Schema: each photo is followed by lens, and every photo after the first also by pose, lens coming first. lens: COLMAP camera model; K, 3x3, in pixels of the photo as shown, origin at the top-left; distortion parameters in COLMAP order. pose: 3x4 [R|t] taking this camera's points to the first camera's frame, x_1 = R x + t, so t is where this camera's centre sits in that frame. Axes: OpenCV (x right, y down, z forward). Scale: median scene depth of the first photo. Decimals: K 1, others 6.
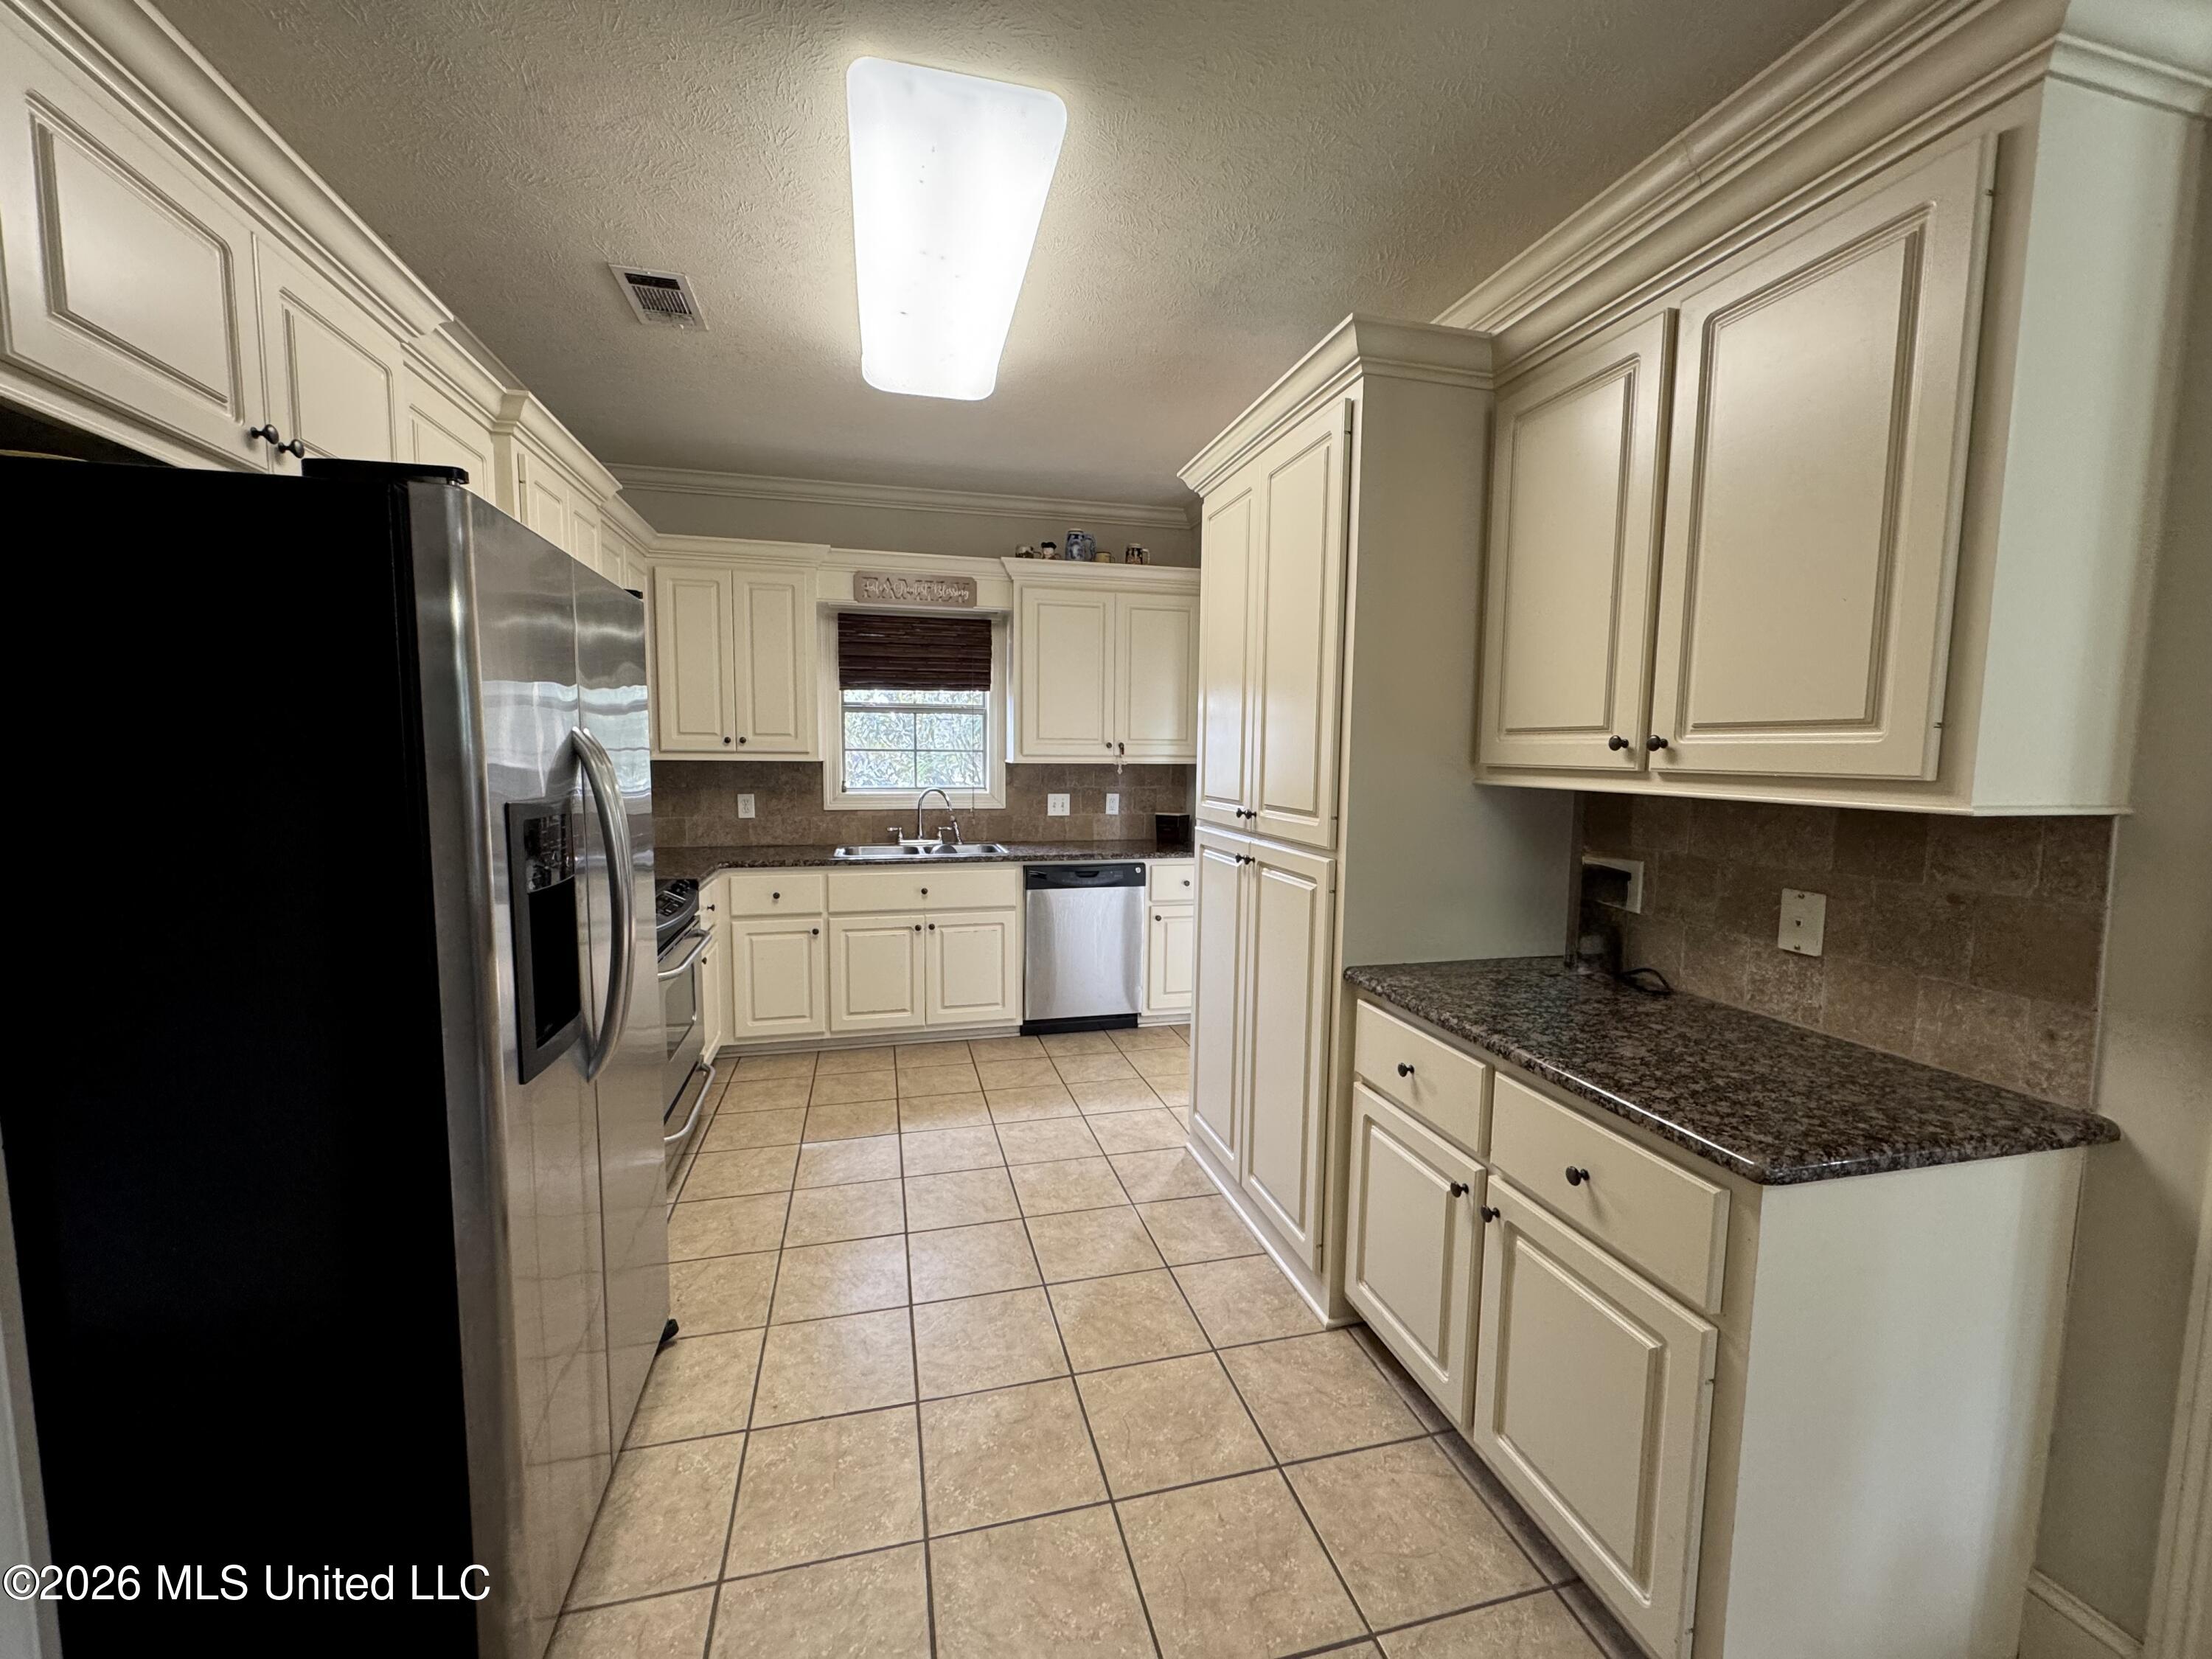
lens RADIAL K [[884.1, 0, 1103.8], [0, 884.1, 830.0], [0, 0, 1]] dist [-0.002928, -0.000138]
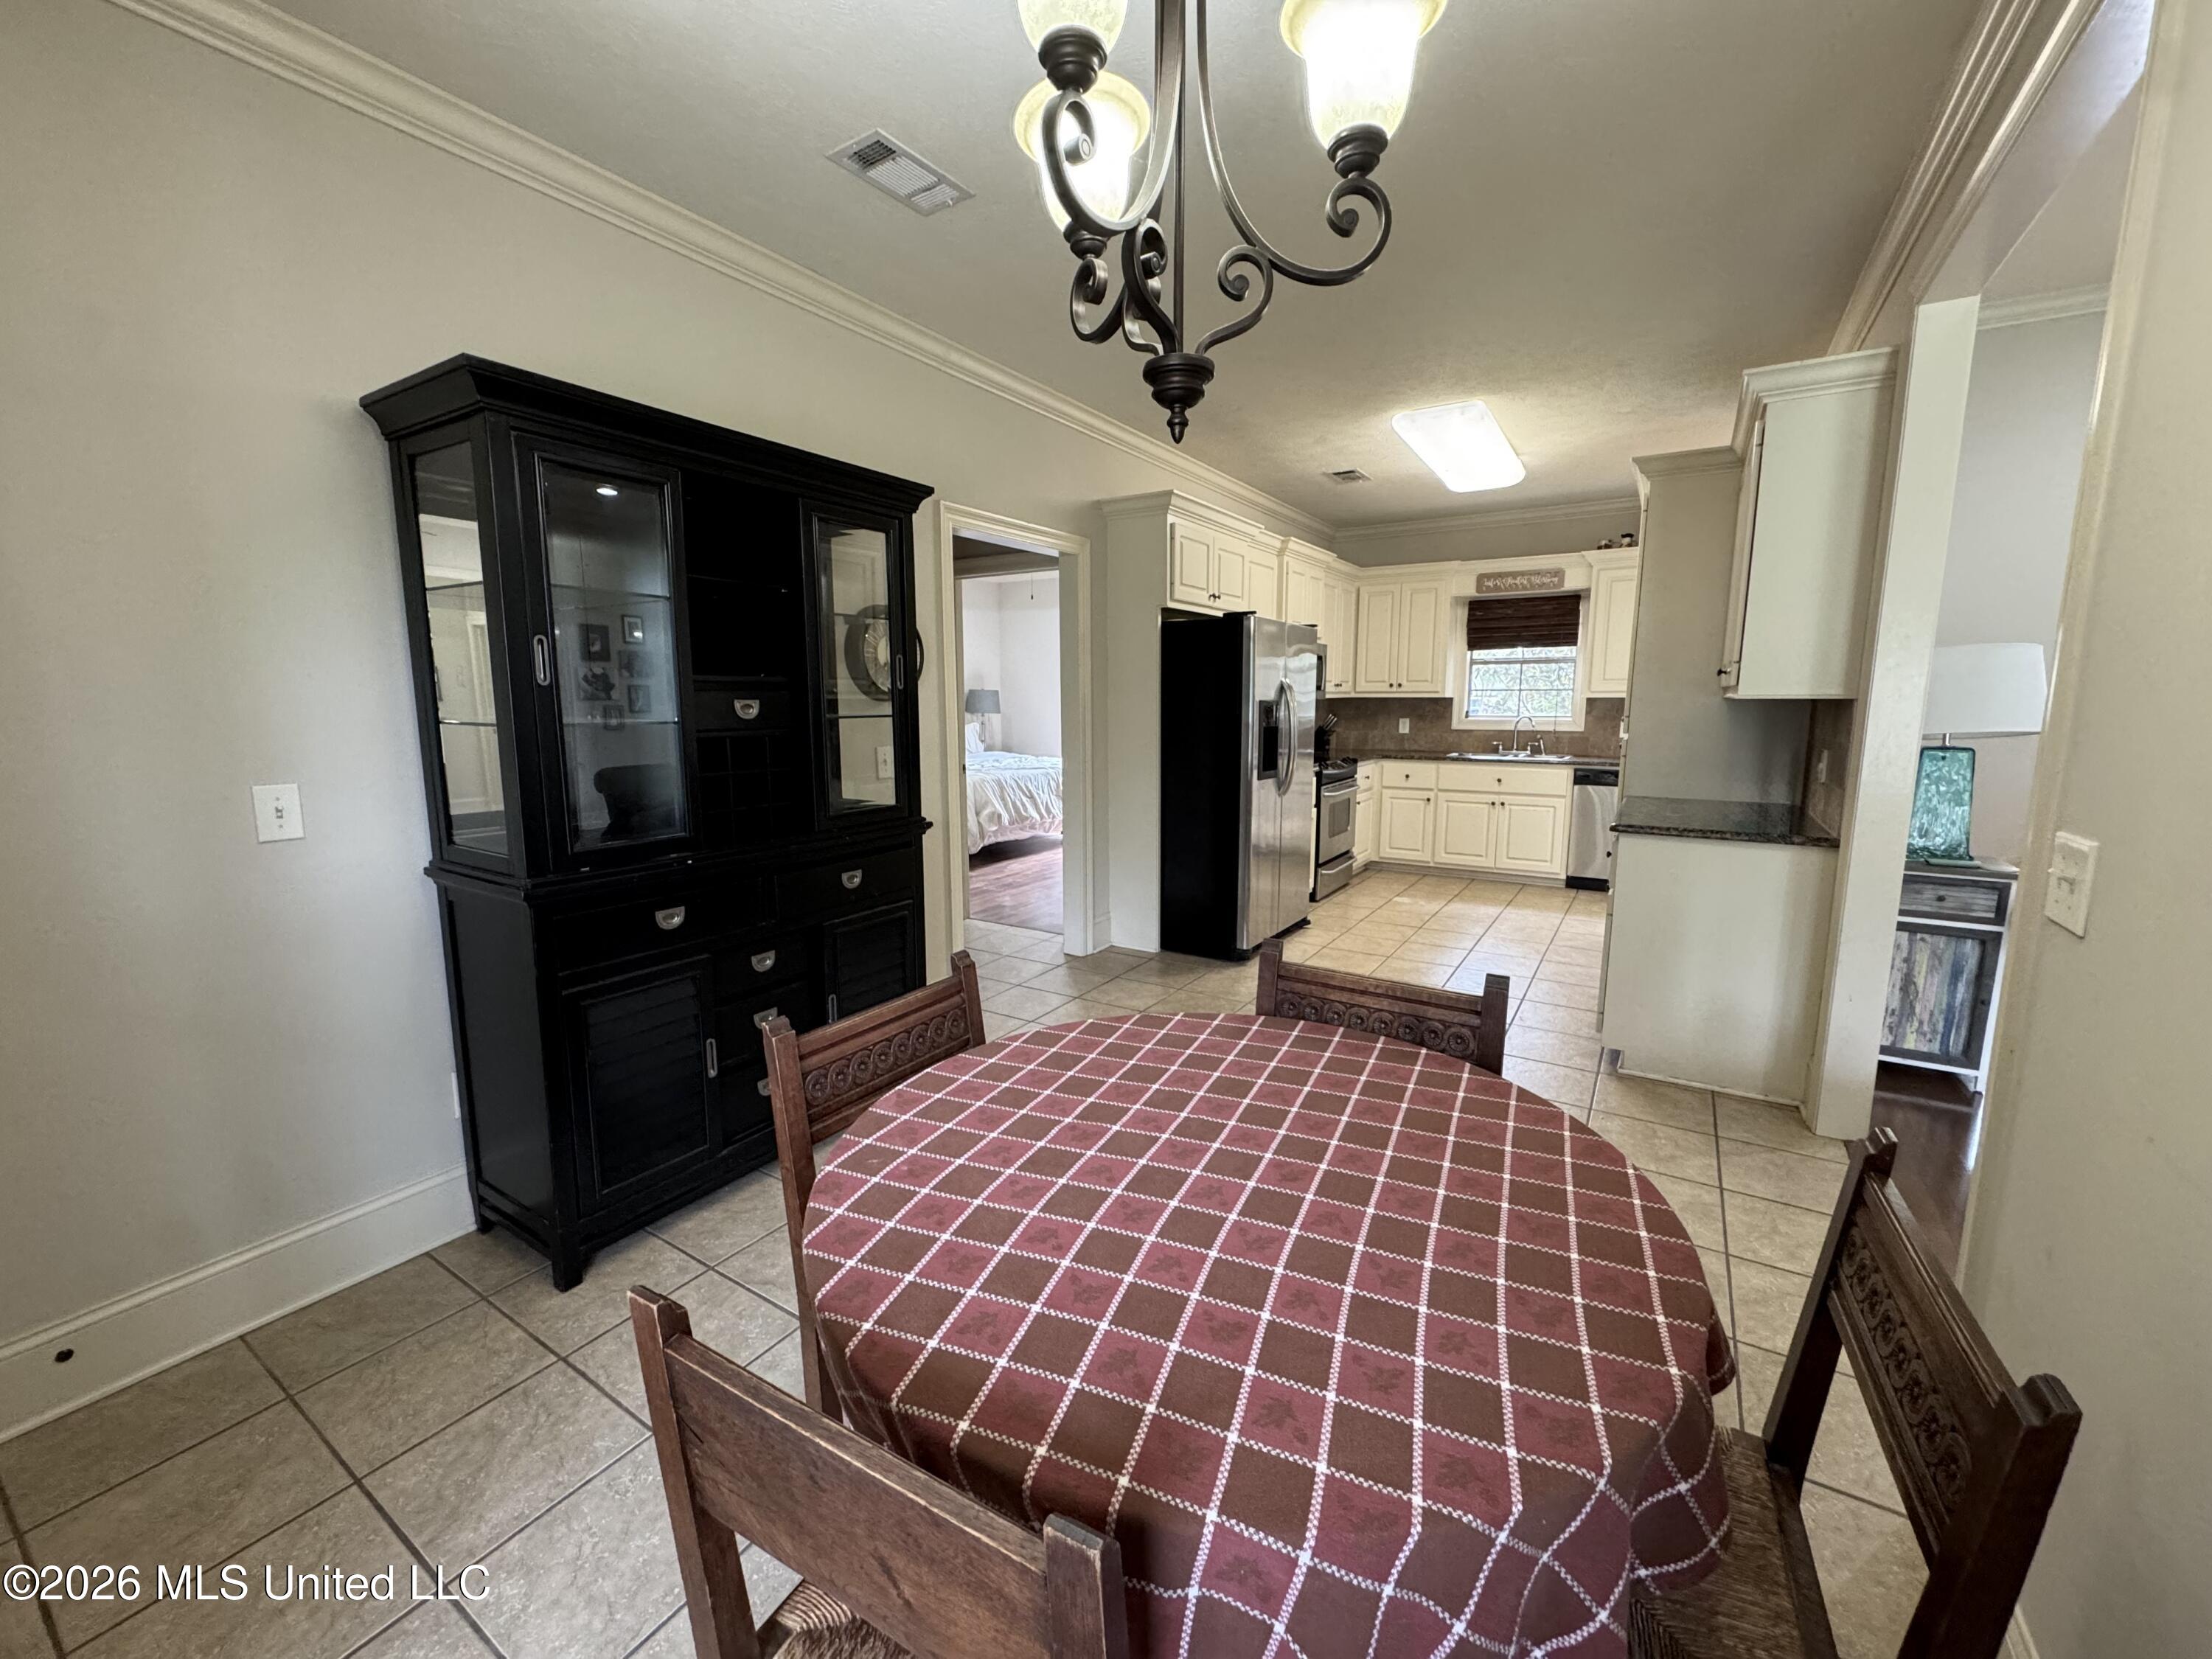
lens RADIAL K [[884.1, 0, 1102.0], [0, 884.1, 830.0], [0, 0, 1]] dist [-0.002928, -0.000138]
pose [[0.679415, 0.096531, -0.727377, 0.458290], [-0.056797, 0.995253, 0.079029, 0.072861], [0.731553, -0.012381, 0.681672, -0.568823]]
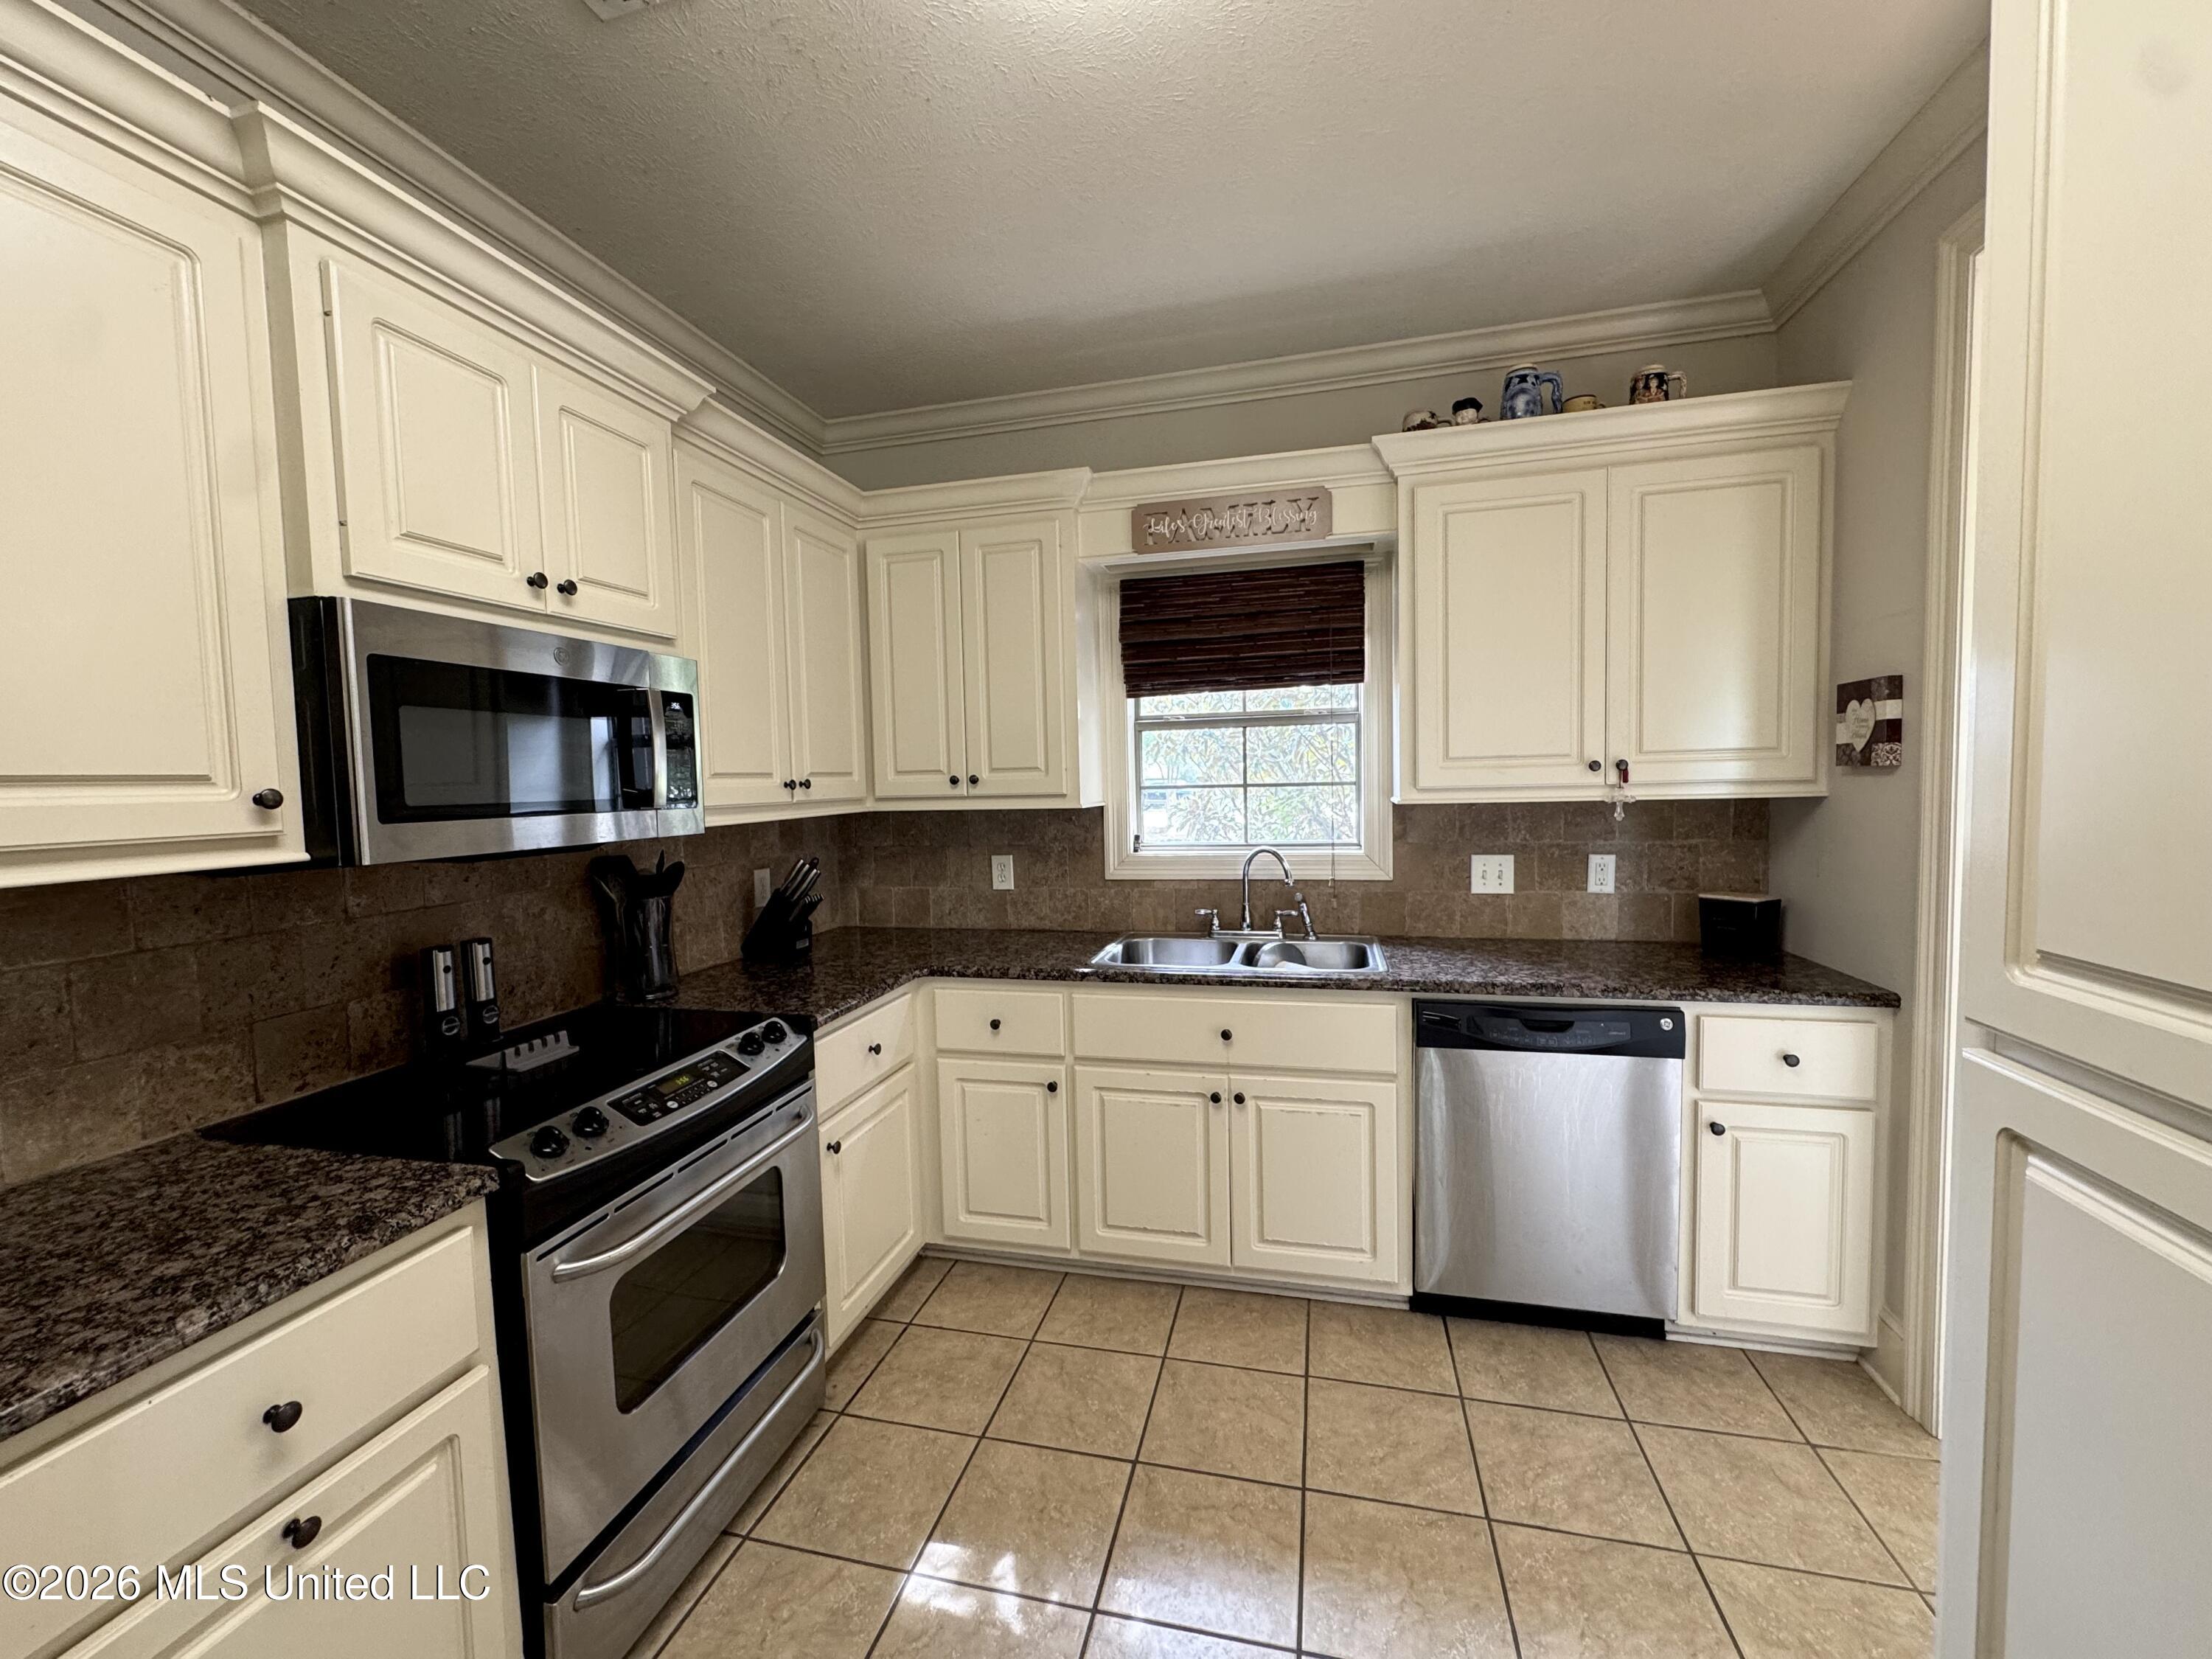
lens RADIAL K [[884.1, 0, 1104.5], [0, 884.1, 831.0], [0, 0, 1]] dist [-0.002928, -0.000138]
pose [[0.880174, -0.004187, -0.474632, -0.001561], [-0.009837, 0.999585, -0.027059, -0.045248], [0.474549, 0.028485, 0.879768, 0.456594]]
